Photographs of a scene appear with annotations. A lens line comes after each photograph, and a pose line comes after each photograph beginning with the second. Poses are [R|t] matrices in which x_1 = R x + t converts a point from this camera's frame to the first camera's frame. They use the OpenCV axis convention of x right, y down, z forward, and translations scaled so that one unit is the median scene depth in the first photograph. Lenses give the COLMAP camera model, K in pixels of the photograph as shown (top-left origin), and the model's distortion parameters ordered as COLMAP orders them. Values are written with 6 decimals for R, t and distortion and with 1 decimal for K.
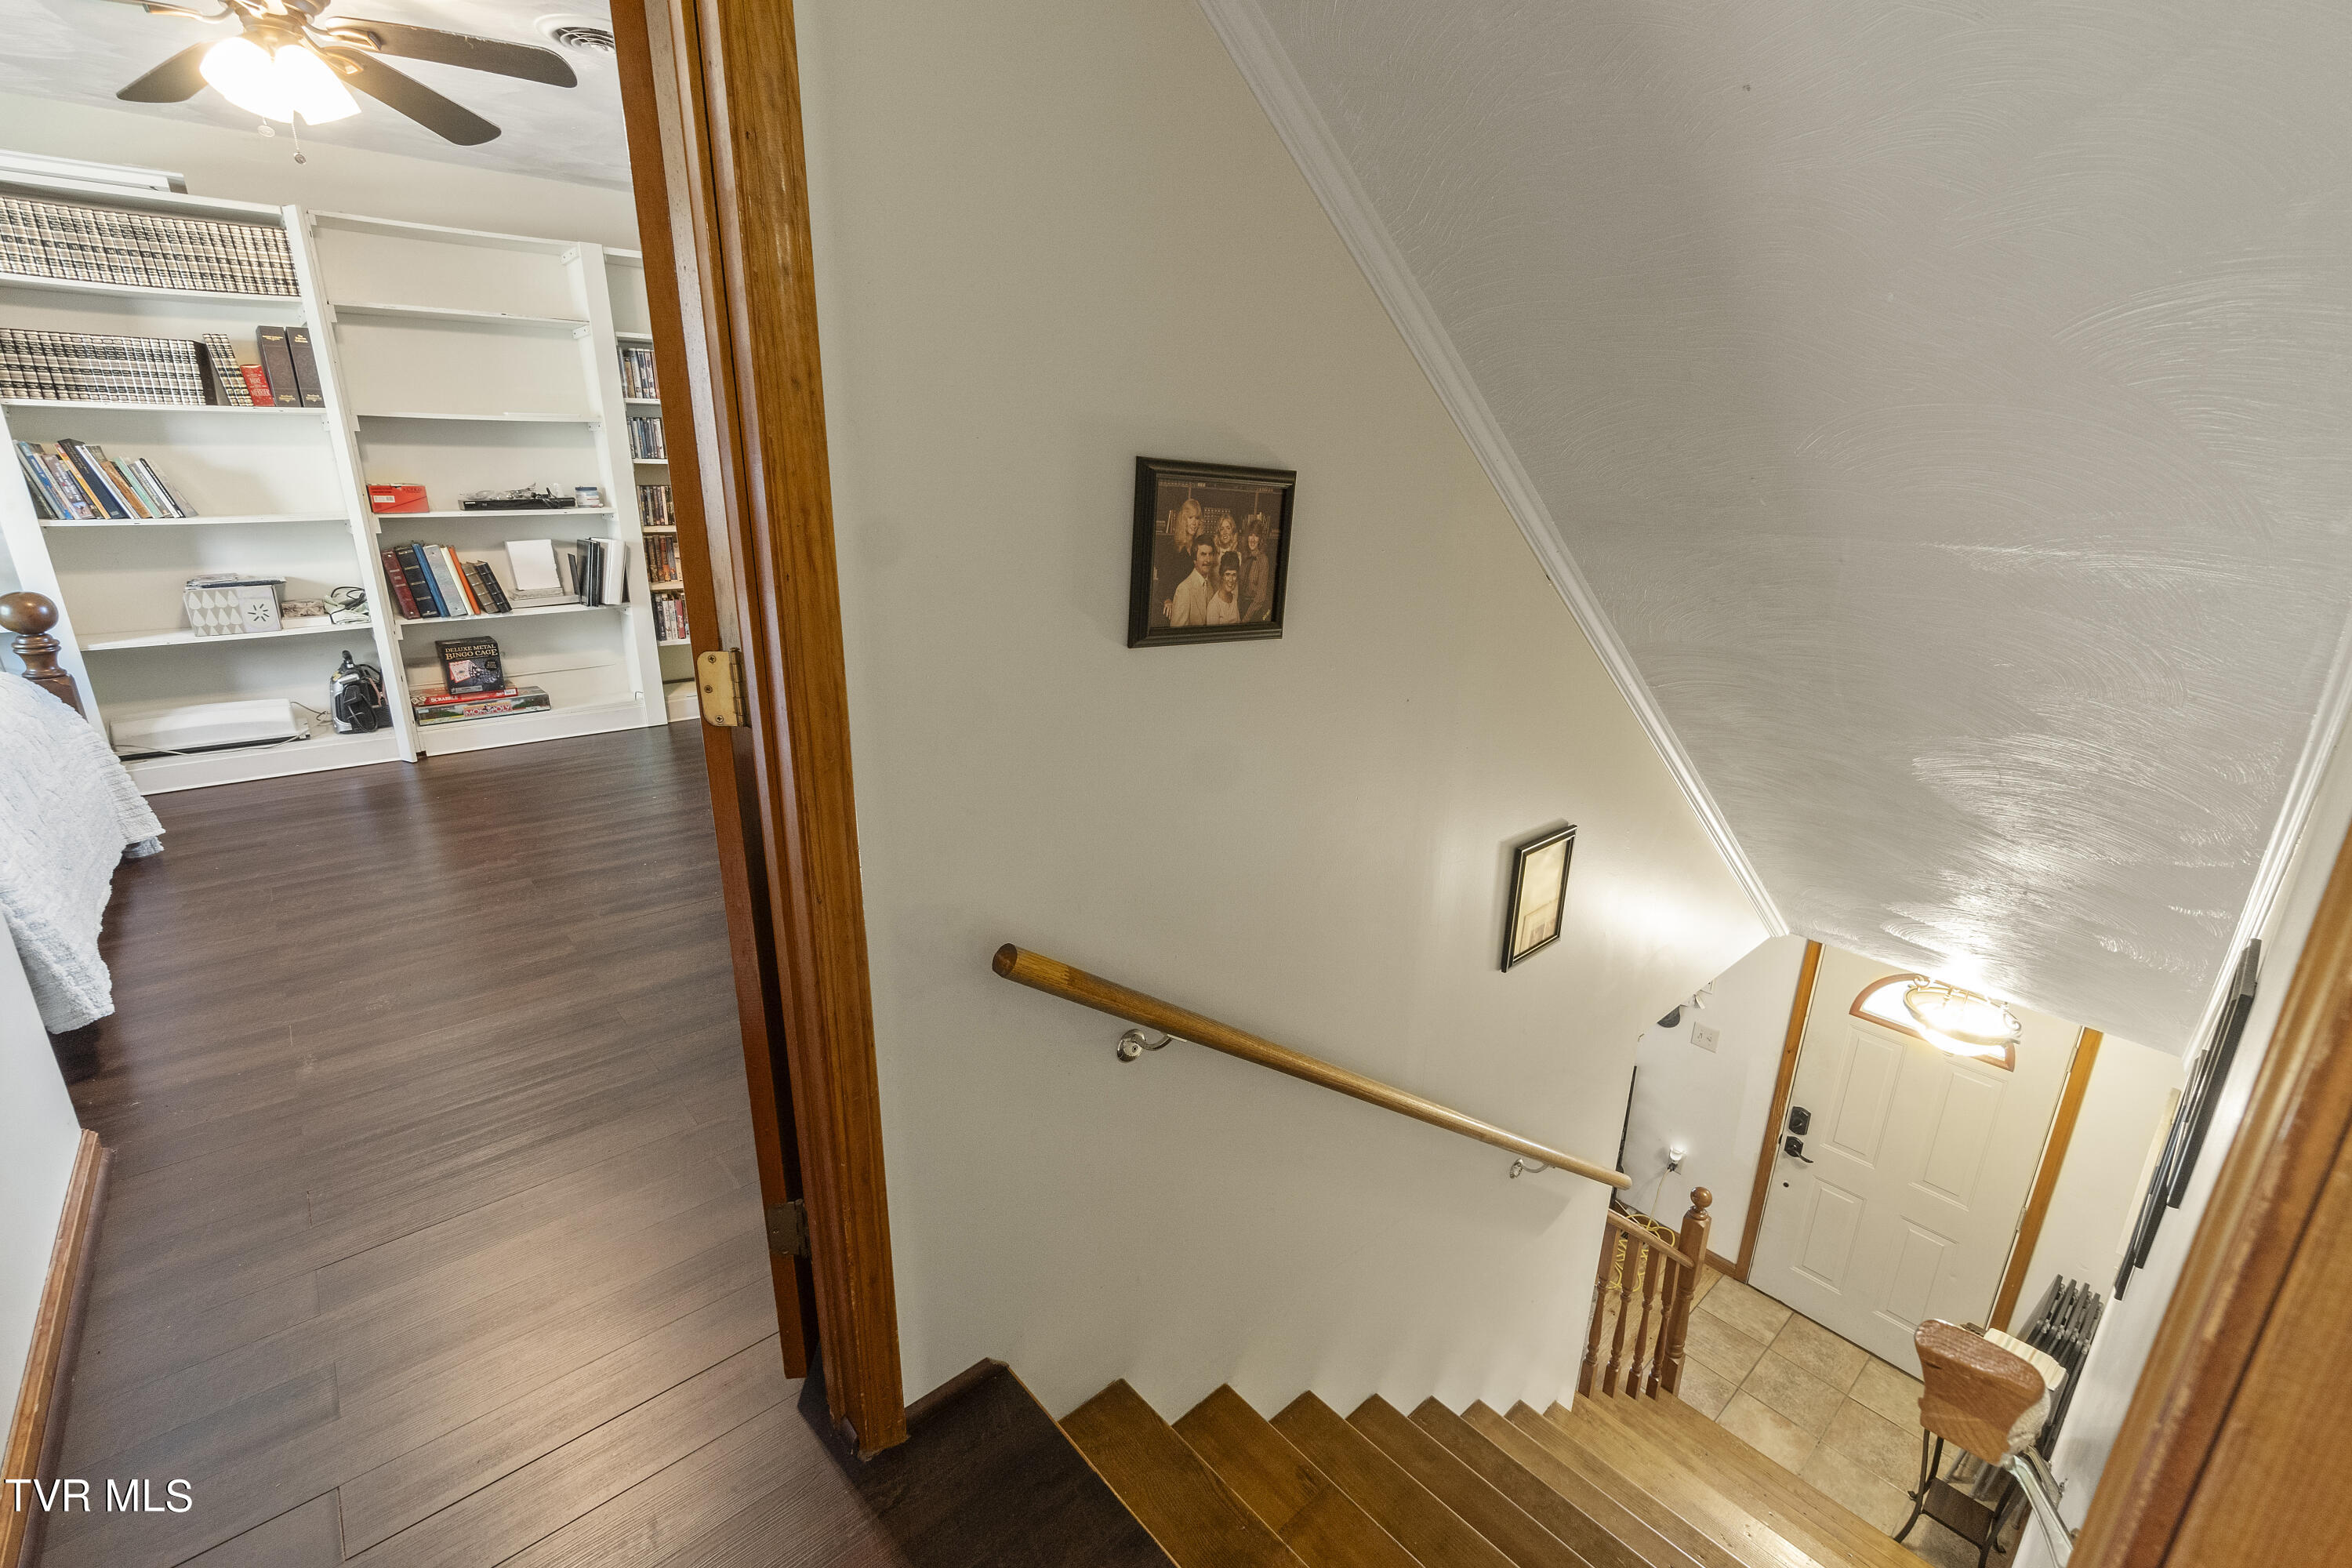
lens RADIAL K [[1018.6, 0, 1165.4], [0, 1018.6, 786.0], [0, 0, 1]] dist [0.001173, 0.000578]
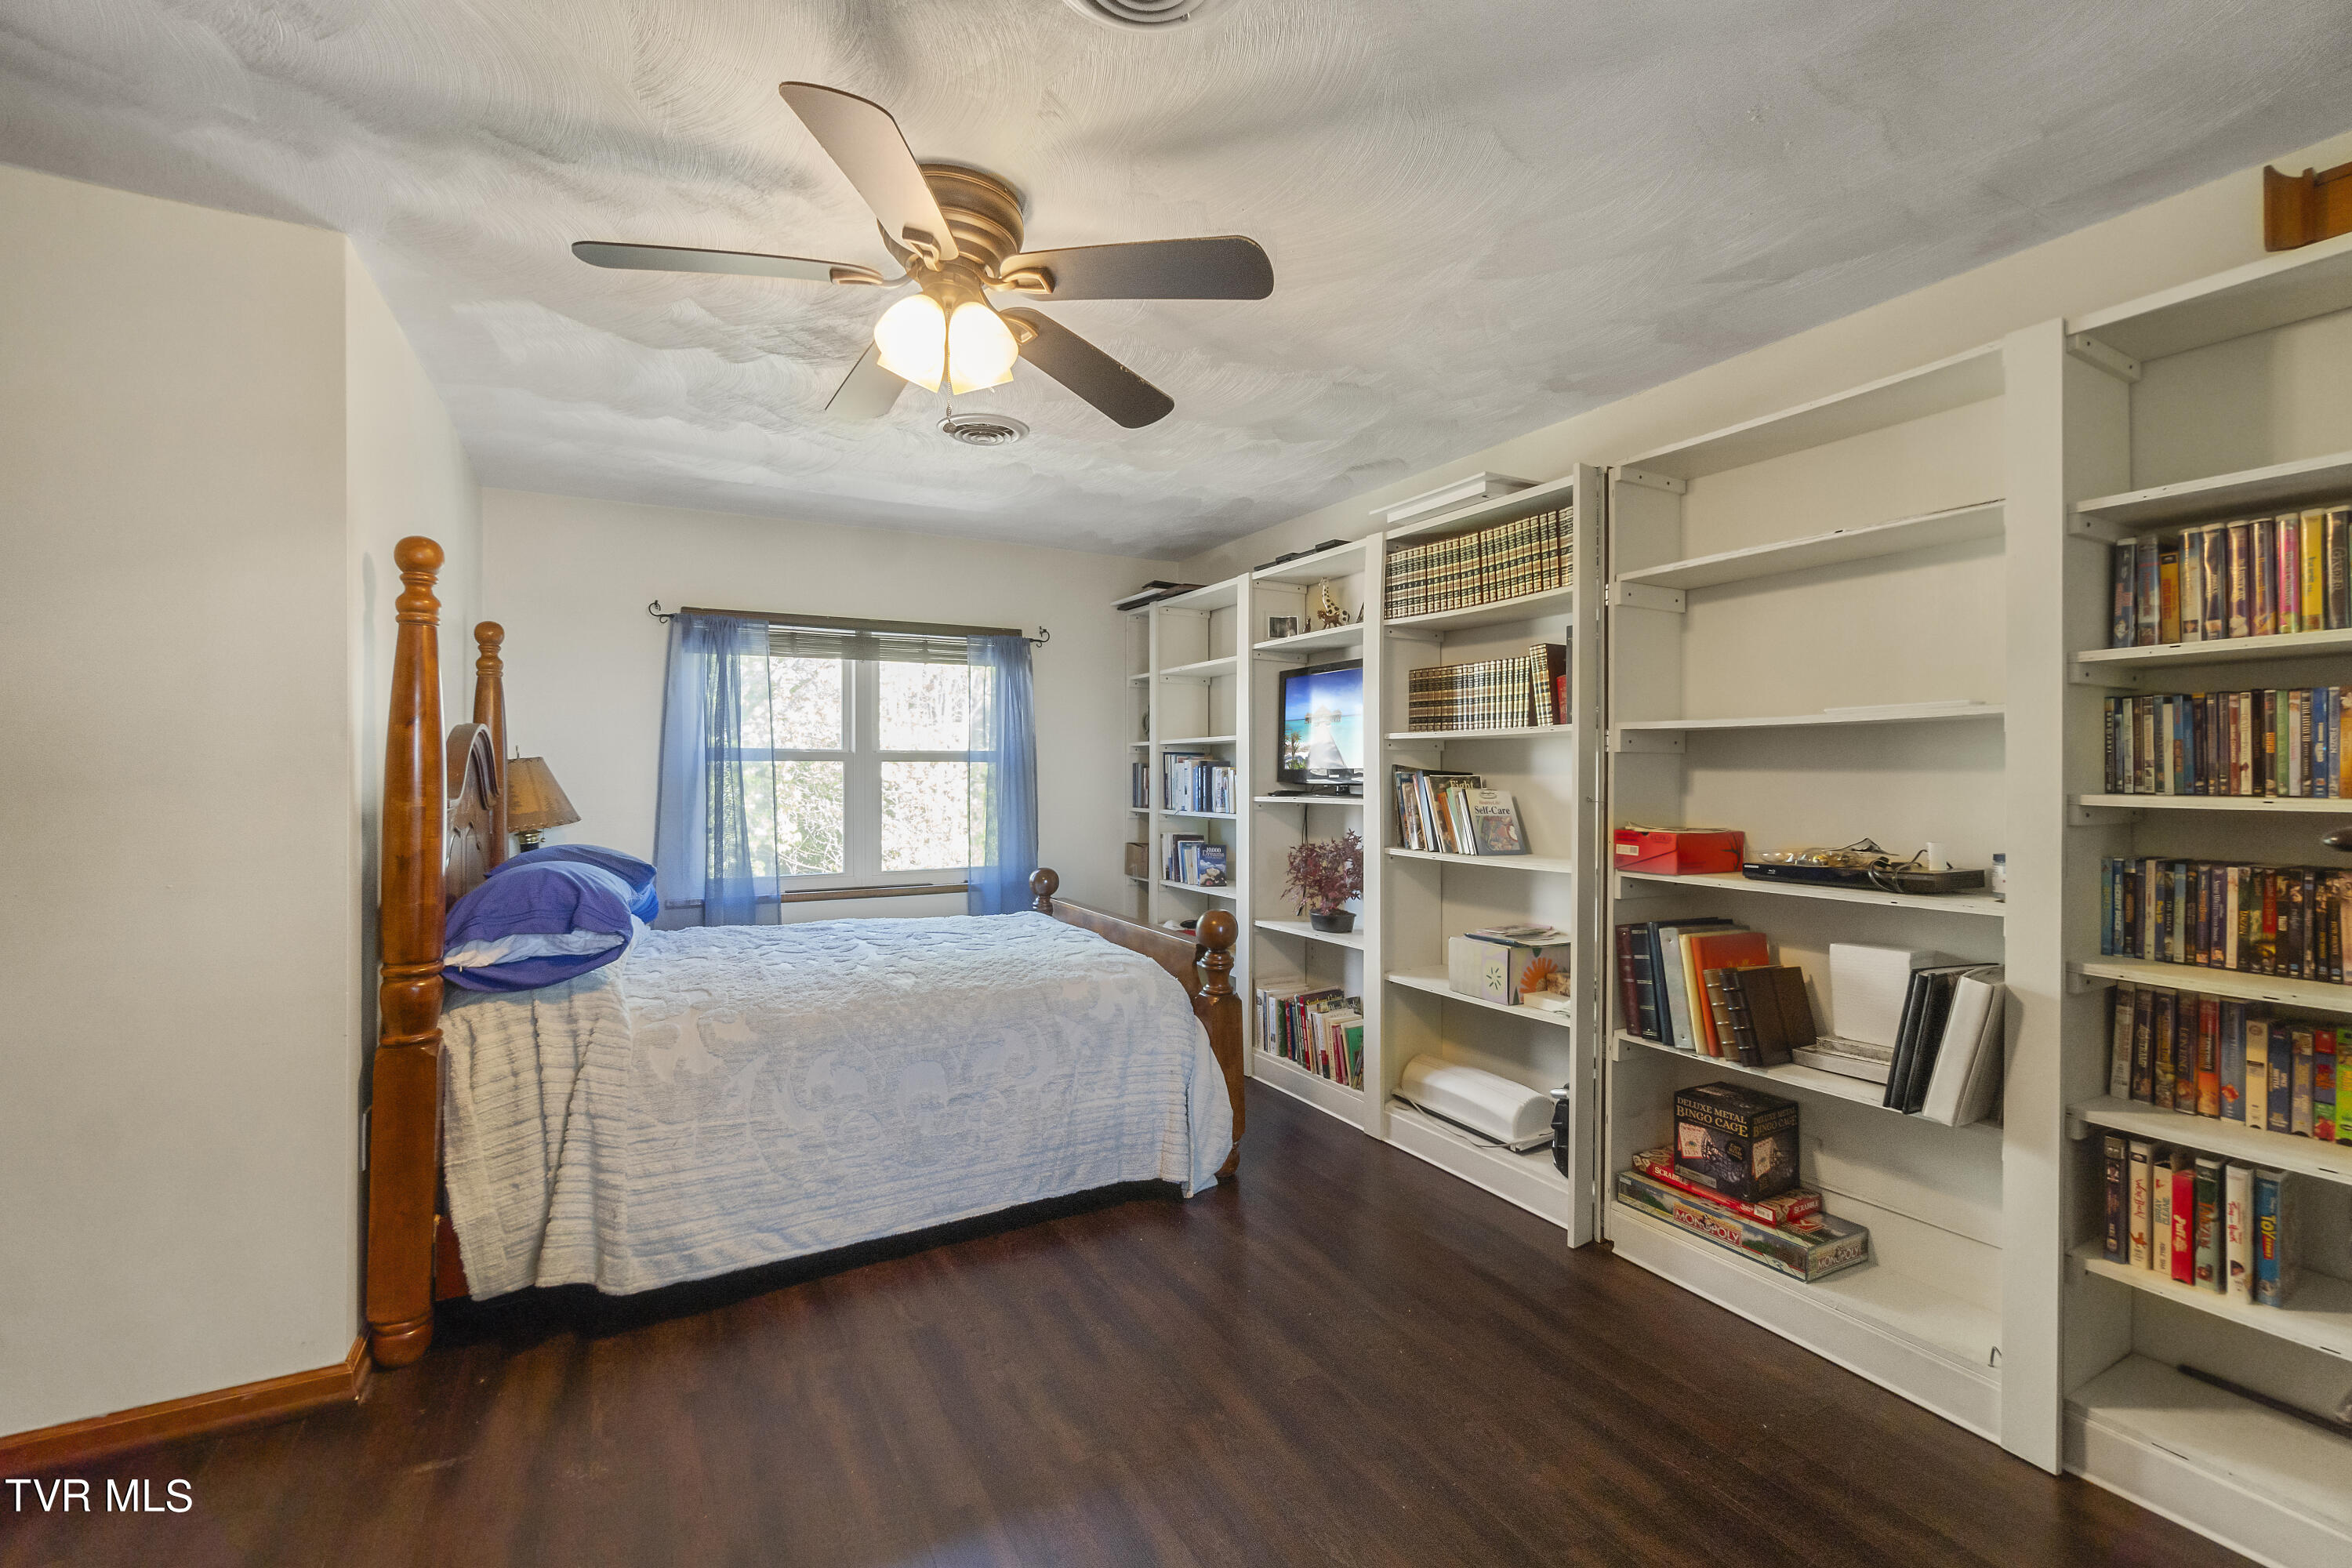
lens RADIAL K [[1018.6, 0, 1165.6], [0, 1018.6, 748.0], [0, 0, 1]] dist [0.001173, 0.000578]
pose [[-0.225129, -0.031959, -0.973805, -0.054597], [-0.295051, 0.954769, 0.036877, -0.259264], [0.928580, 0.295625, -0.224376, 0.787148]]
